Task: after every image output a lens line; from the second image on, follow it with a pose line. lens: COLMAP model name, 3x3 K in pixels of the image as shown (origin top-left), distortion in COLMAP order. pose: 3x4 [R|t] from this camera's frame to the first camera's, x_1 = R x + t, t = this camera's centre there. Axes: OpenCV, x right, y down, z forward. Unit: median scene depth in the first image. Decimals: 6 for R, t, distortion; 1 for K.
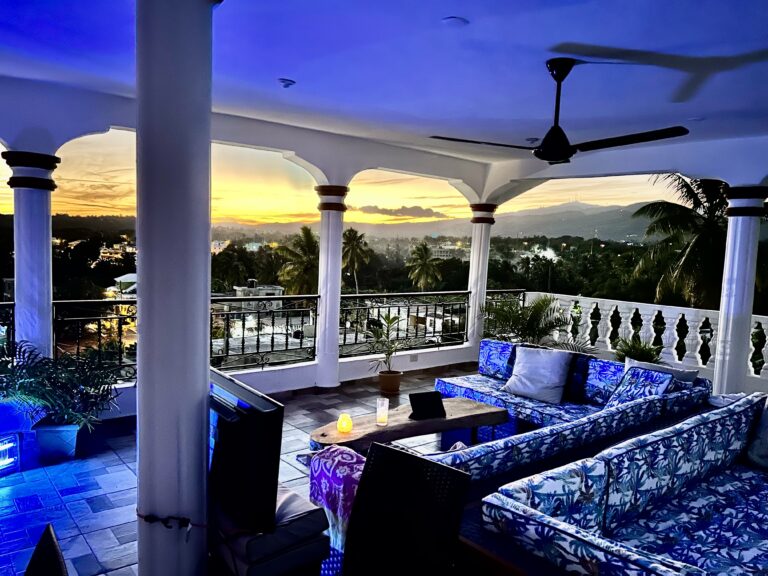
lens RADIAL K [[576.6, 0, 384.0], [0, 576.6, 288.0], [0, 0, 1]] dist [-0.000257, -0.000179]
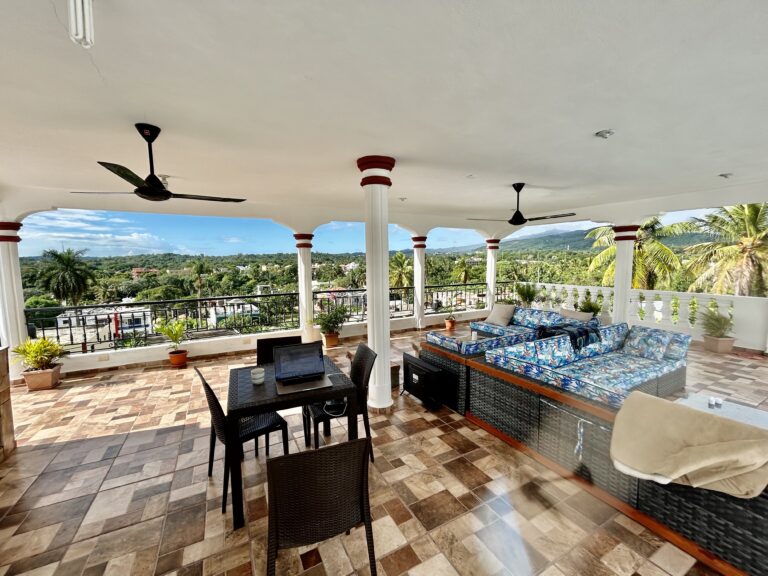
lens RADIAL K [[309.9, 0, 384.0], [0, 309.9, 288.0], [0, 0, 1]] dist [-0.000016, -0.000018]
pose [[0.982182, -0.032069, -0.185173, -0.014532], [0.033681, 0.999417, 0.005564, 0.010317], [0.184887, -0.011702, 0.982690, -0.279008]]
